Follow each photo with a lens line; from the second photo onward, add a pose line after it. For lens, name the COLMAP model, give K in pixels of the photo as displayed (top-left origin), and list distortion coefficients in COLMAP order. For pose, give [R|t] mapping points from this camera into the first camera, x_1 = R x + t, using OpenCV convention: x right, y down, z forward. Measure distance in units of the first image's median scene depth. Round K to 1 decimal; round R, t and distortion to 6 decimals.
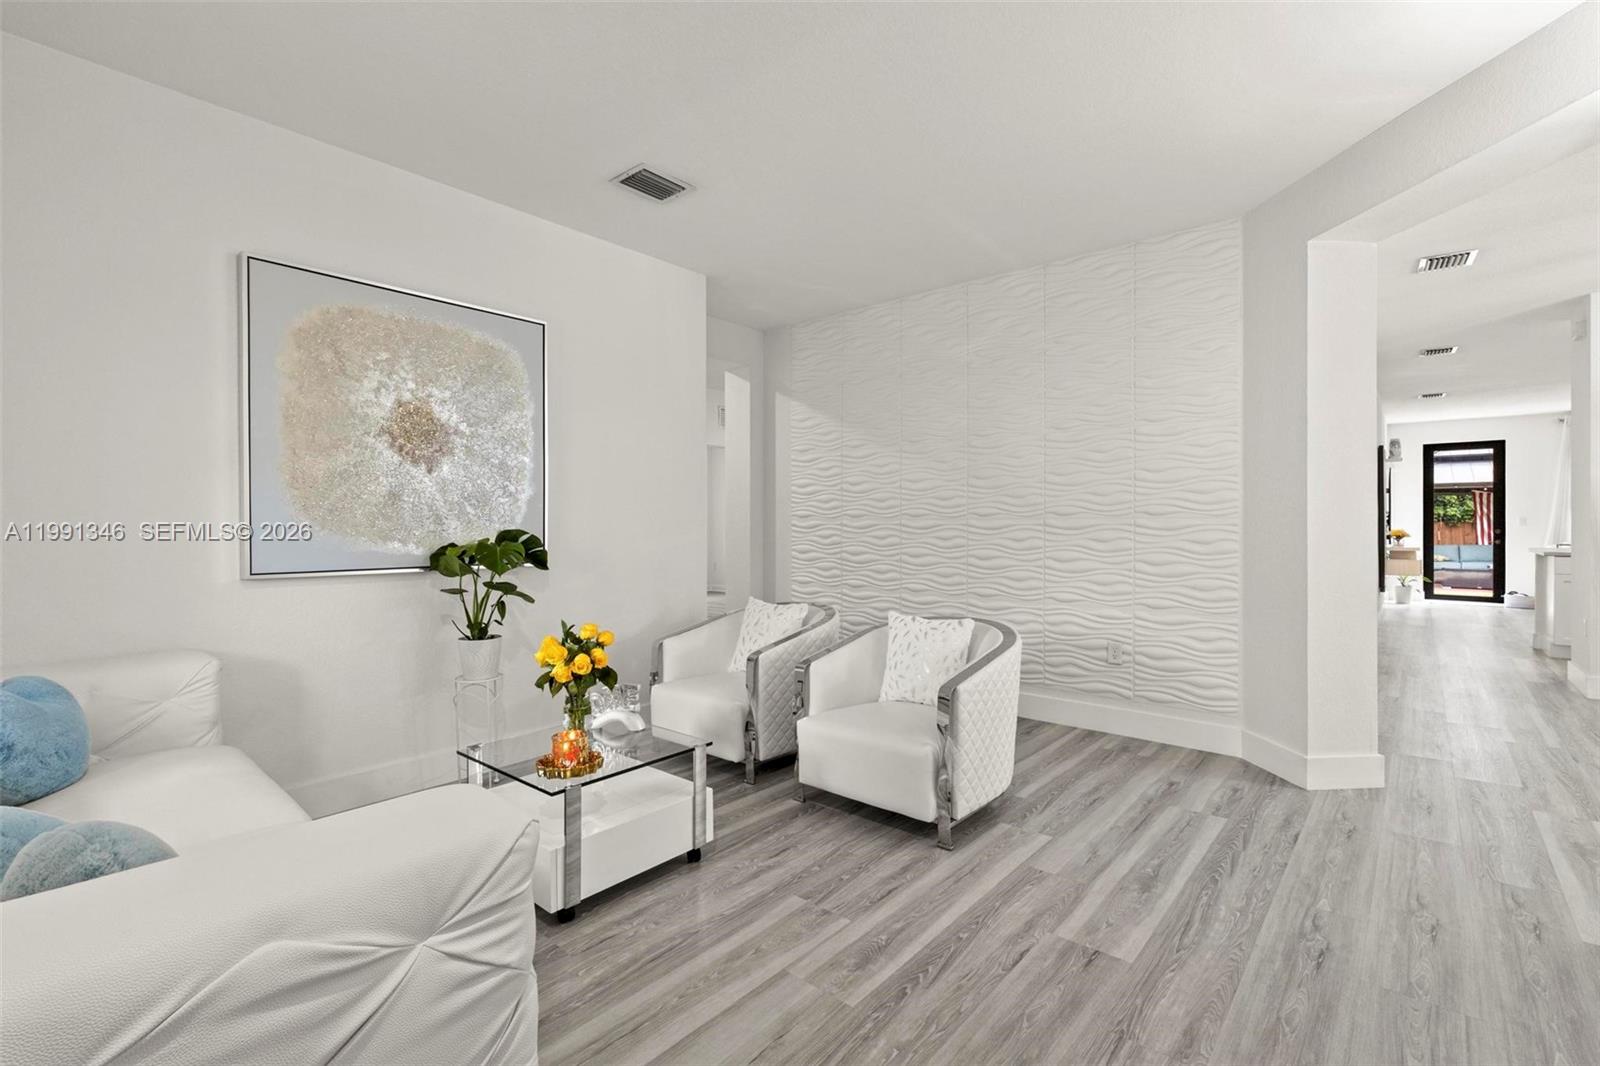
lens RADIAL K [[724.2, 0, 799.9], [0, 724.2, 526.1], [0, 0, 1]] dist [0.000789, -0.002668]
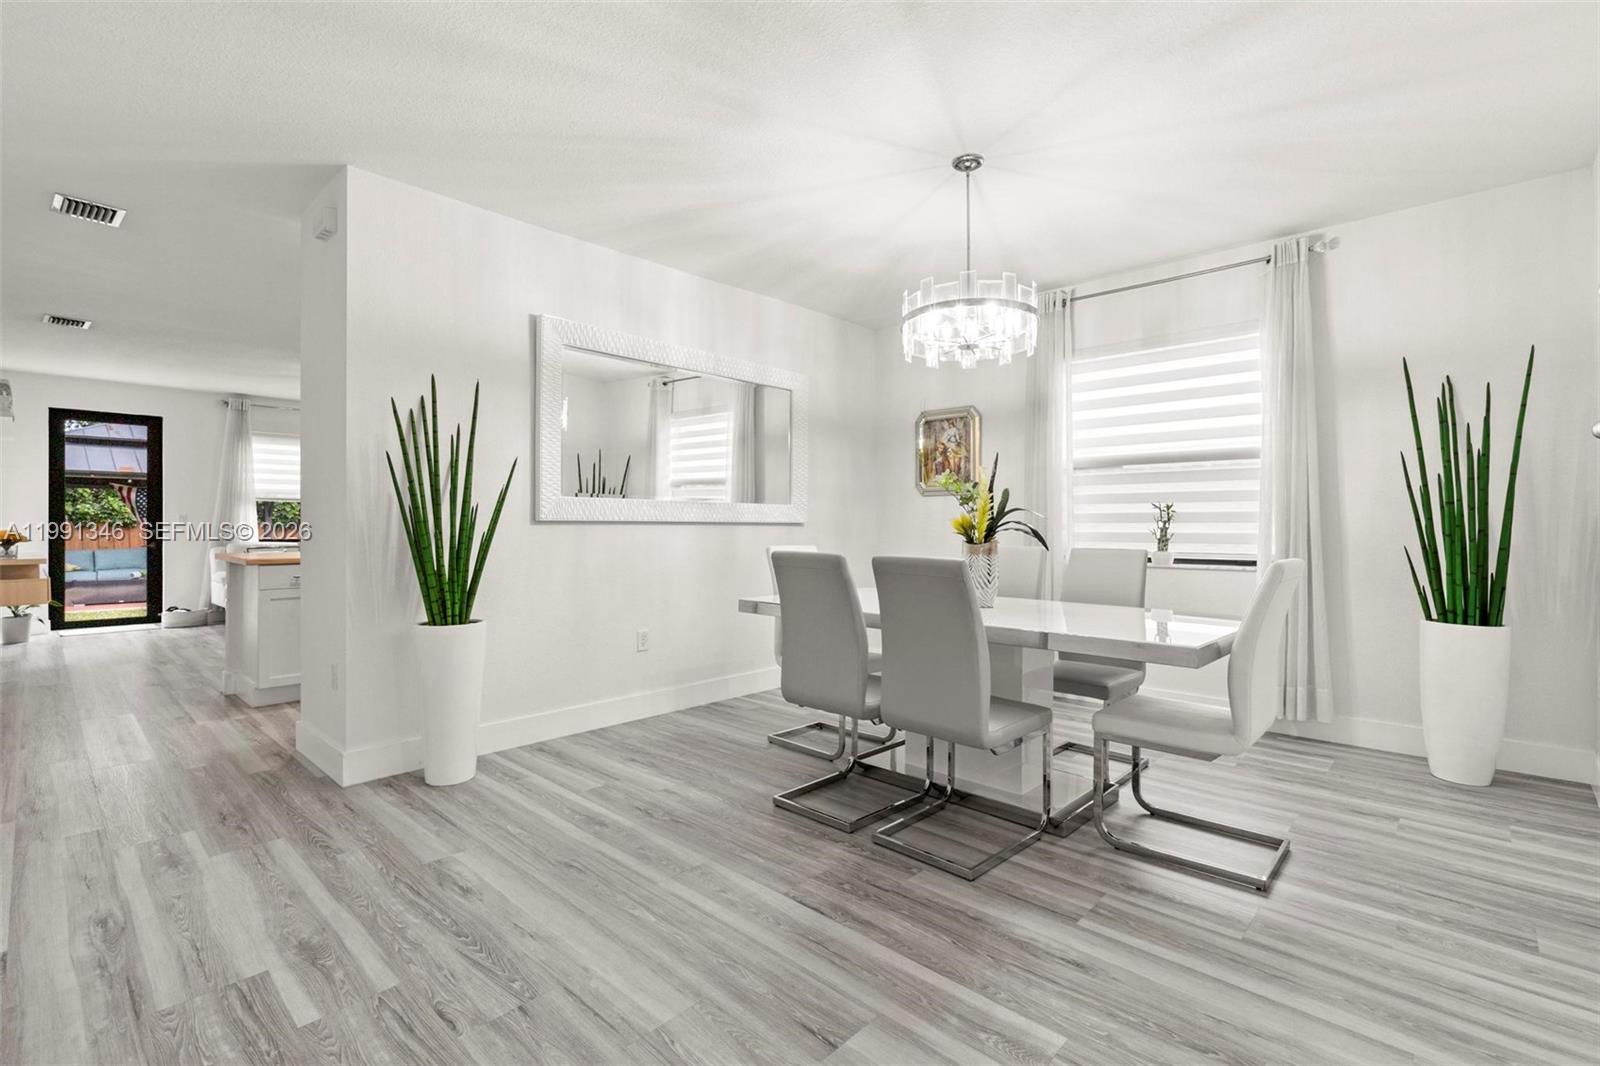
lens RADIAL K [[724.2, 0, 813.5], [0, 724.2, 521.9], [0, 0, 1]] dist [0.000789, -0.002668]
pose [[0.040376, 0.005102, 0.999172, 0.460780], [0.003313, 0.999981, -0.005240, 0.006450], [-0.999179, 0.003522, 0.040359, 0.554241]]
